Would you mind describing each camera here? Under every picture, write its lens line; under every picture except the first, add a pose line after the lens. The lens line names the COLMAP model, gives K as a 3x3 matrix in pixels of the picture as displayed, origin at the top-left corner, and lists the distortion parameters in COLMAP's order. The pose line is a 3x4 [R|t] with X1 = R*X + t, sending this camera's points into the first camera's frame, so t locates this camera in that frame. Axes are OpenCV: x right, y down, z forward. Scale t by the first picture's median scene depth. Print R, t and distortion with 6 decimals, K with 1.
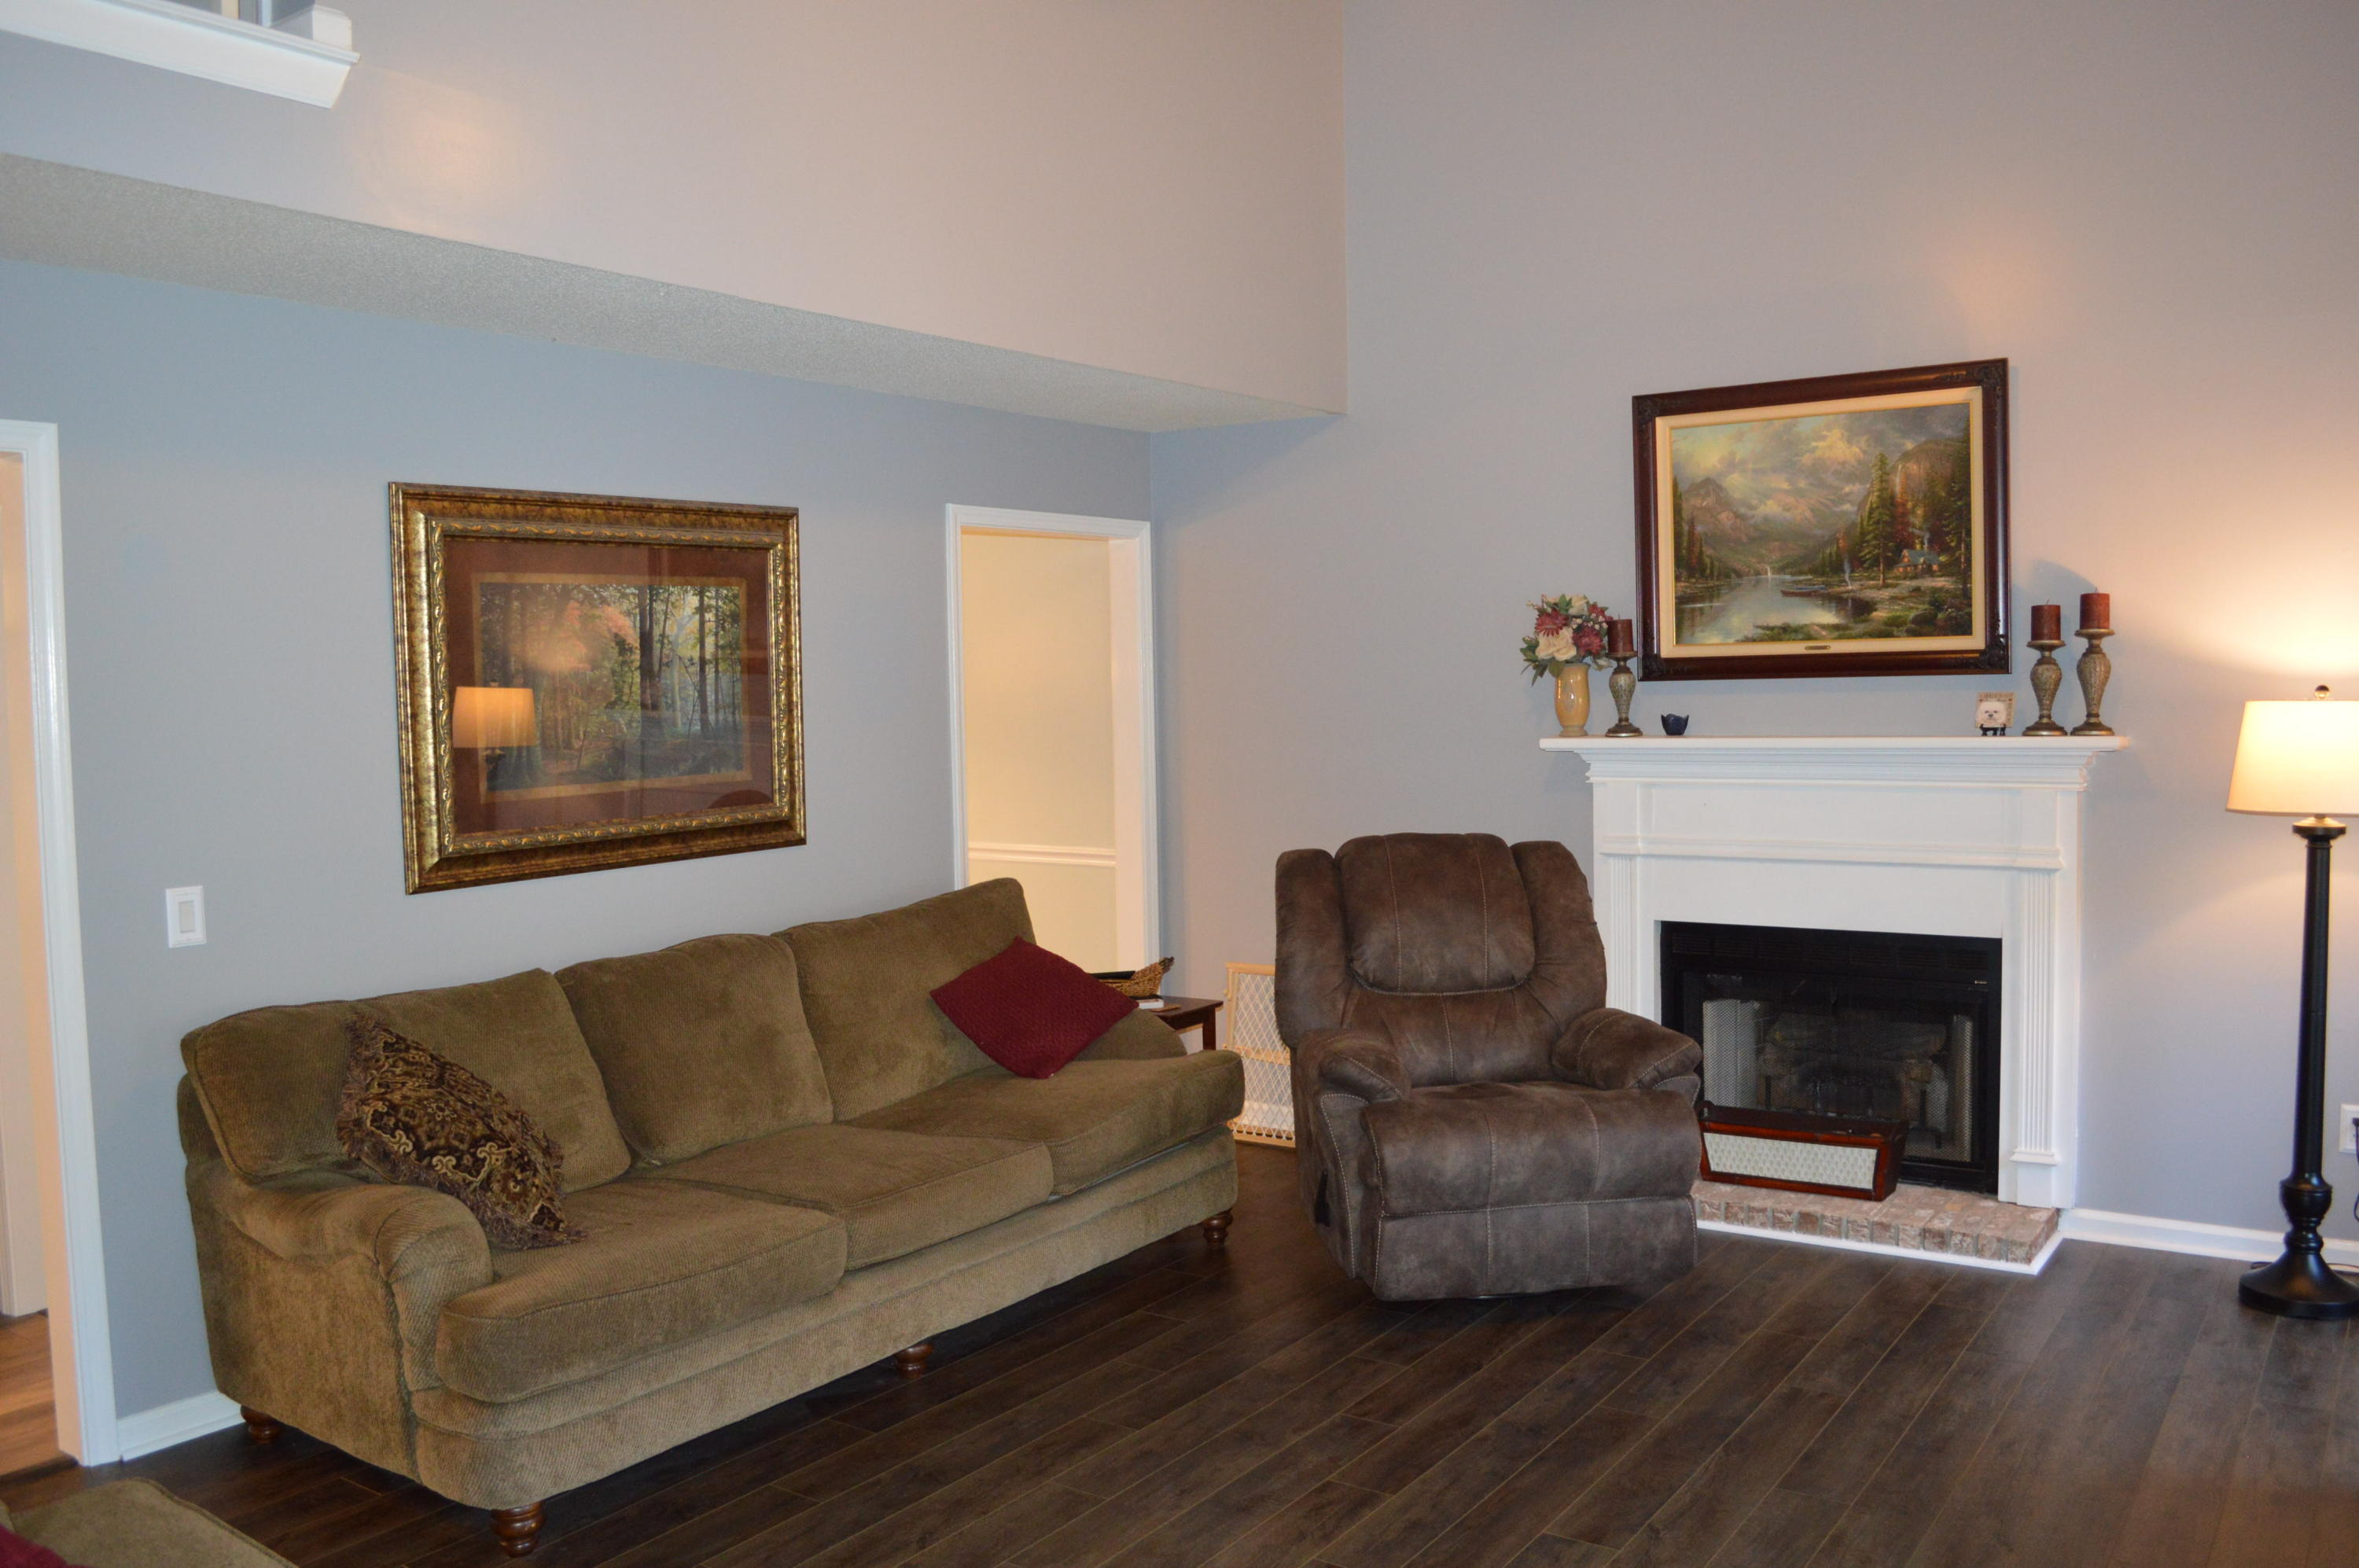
lens RADIAL K [[1874.3, 0, 1179.0], [0, 1874.3, 775.4], [0, 0, 1]] dist [-0.088045, 0.023085]
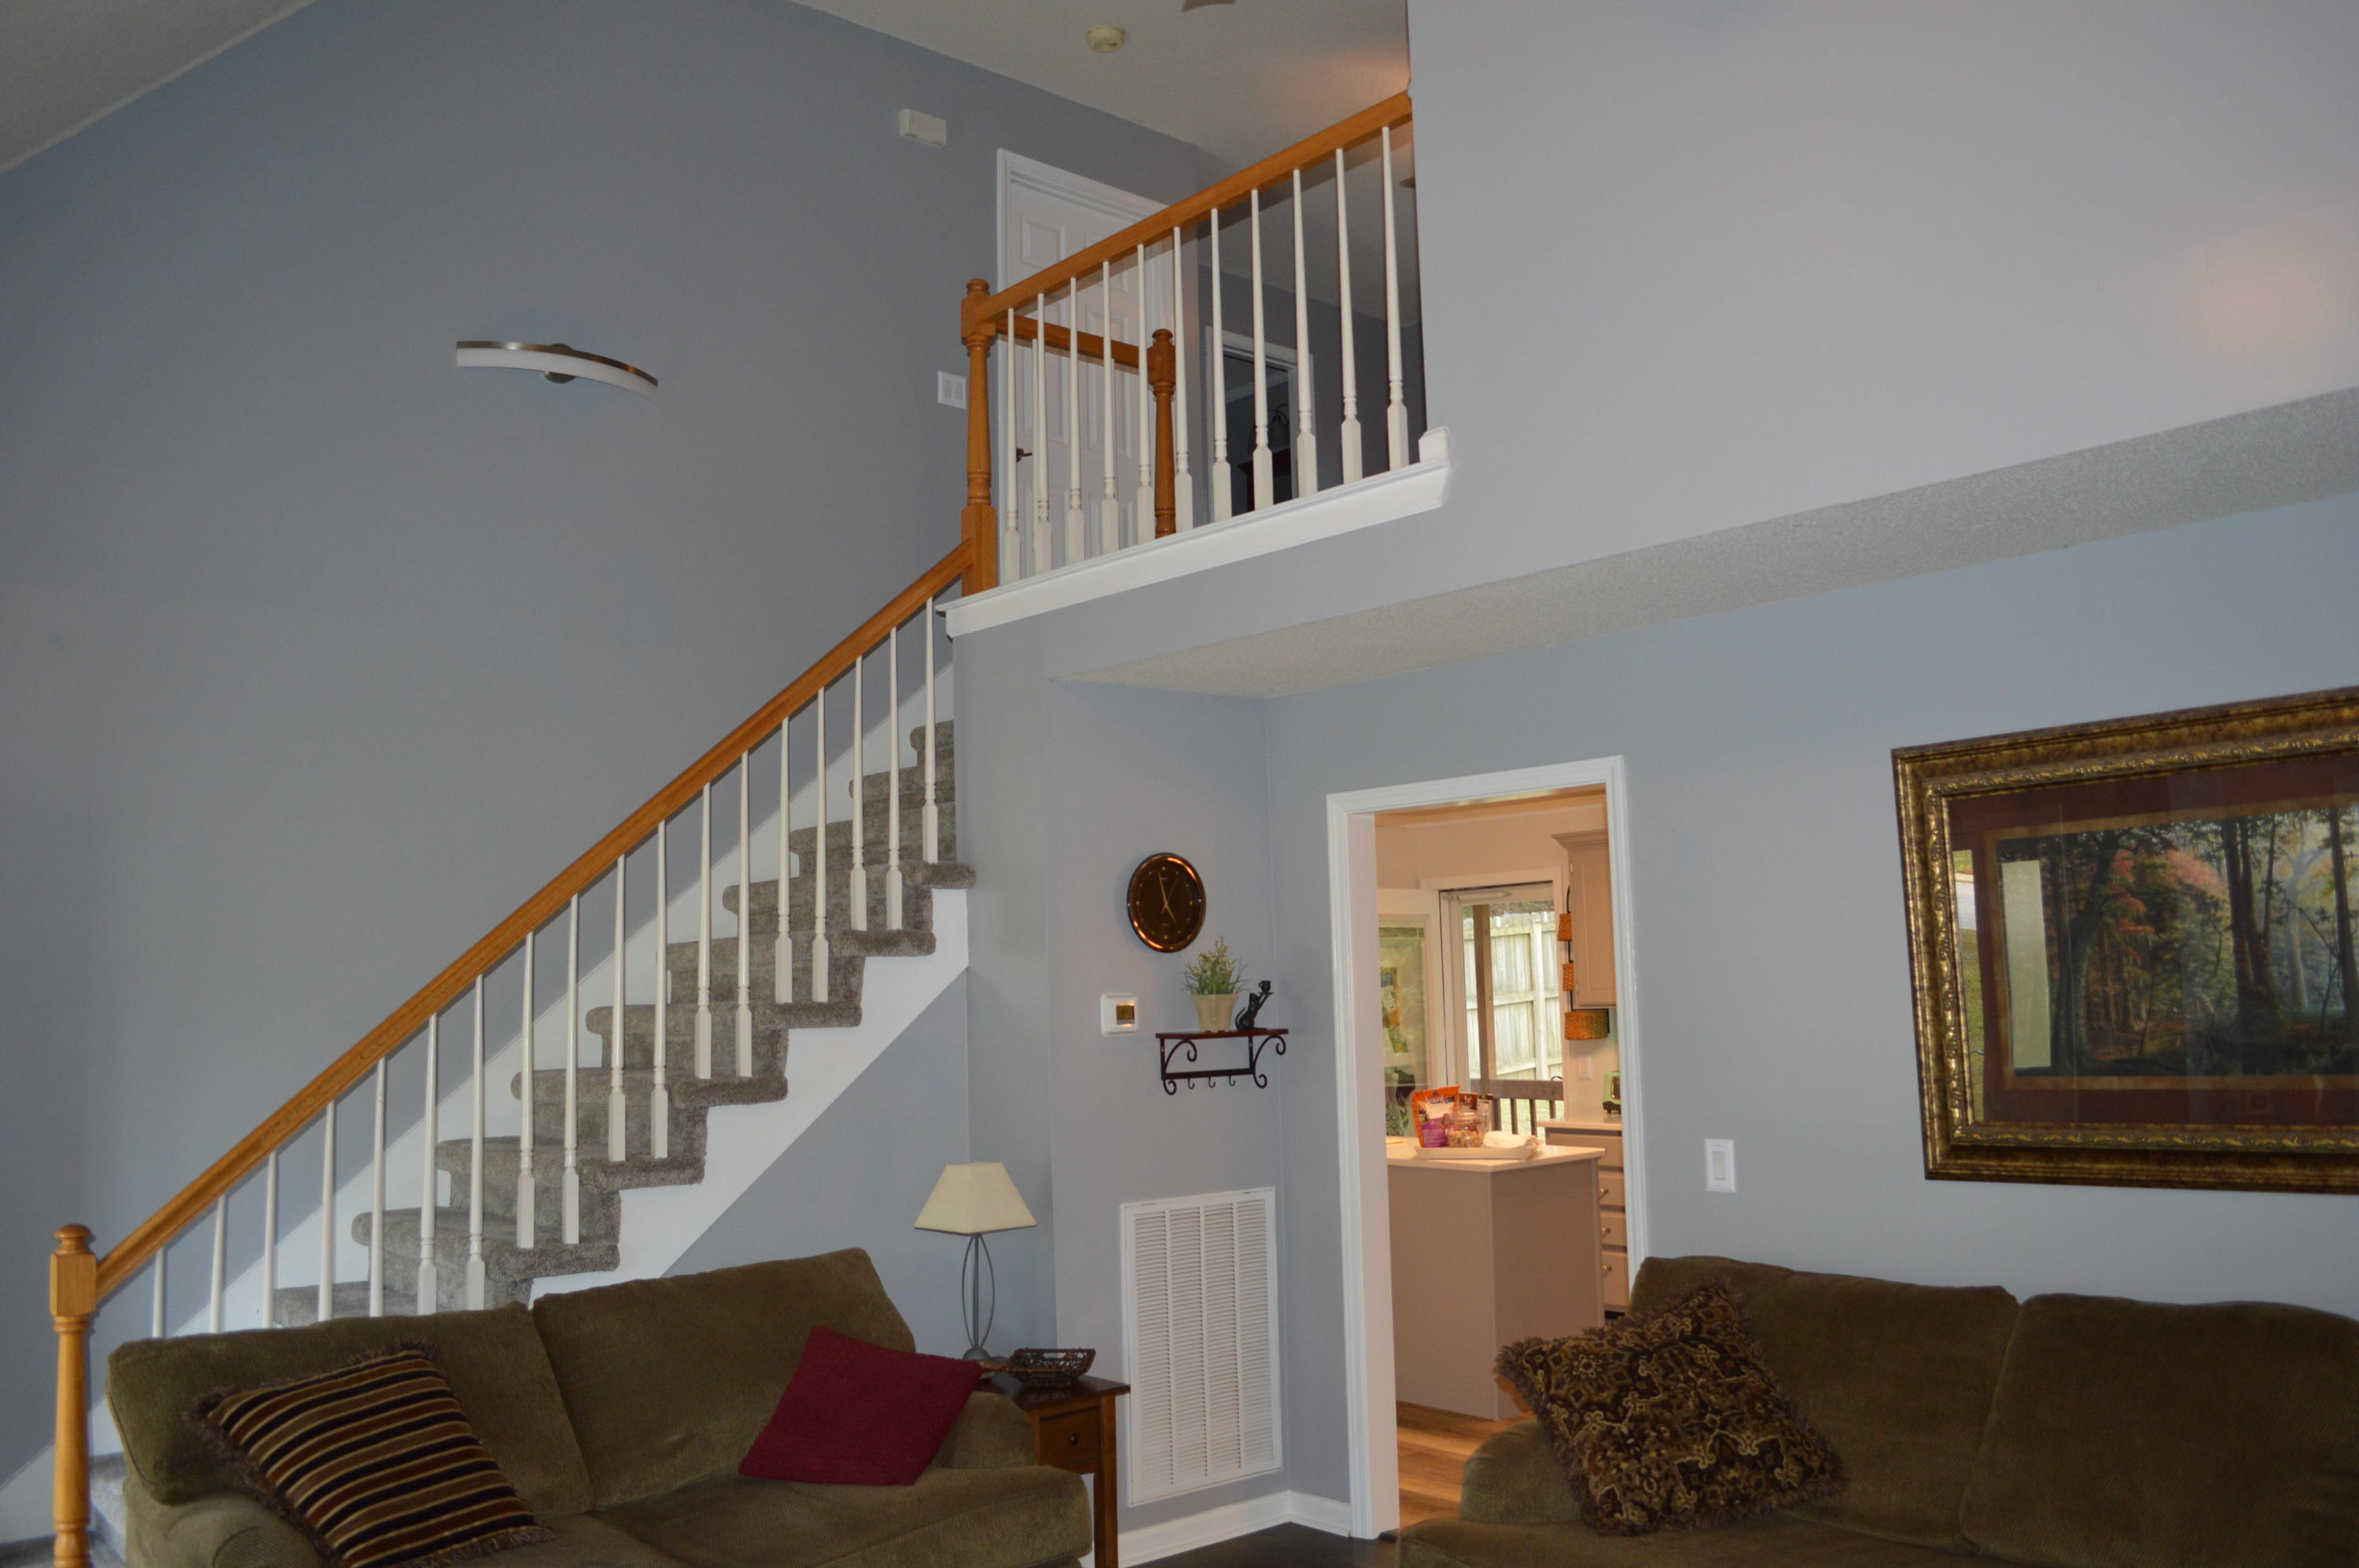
lens RADIAL K [[1874.3, 0, 1180.1], [0, 1874.3, 782.9], [0, 0, 1]] dist [-0.088045, 0.023085]
pose [[-0.235141, -0.081699, -0.968522, 0.549062], [-0.019682, 0.996657, -0.079293, -0.050427], [0.971762, 0.000417, -0.235963, 0.778916]]
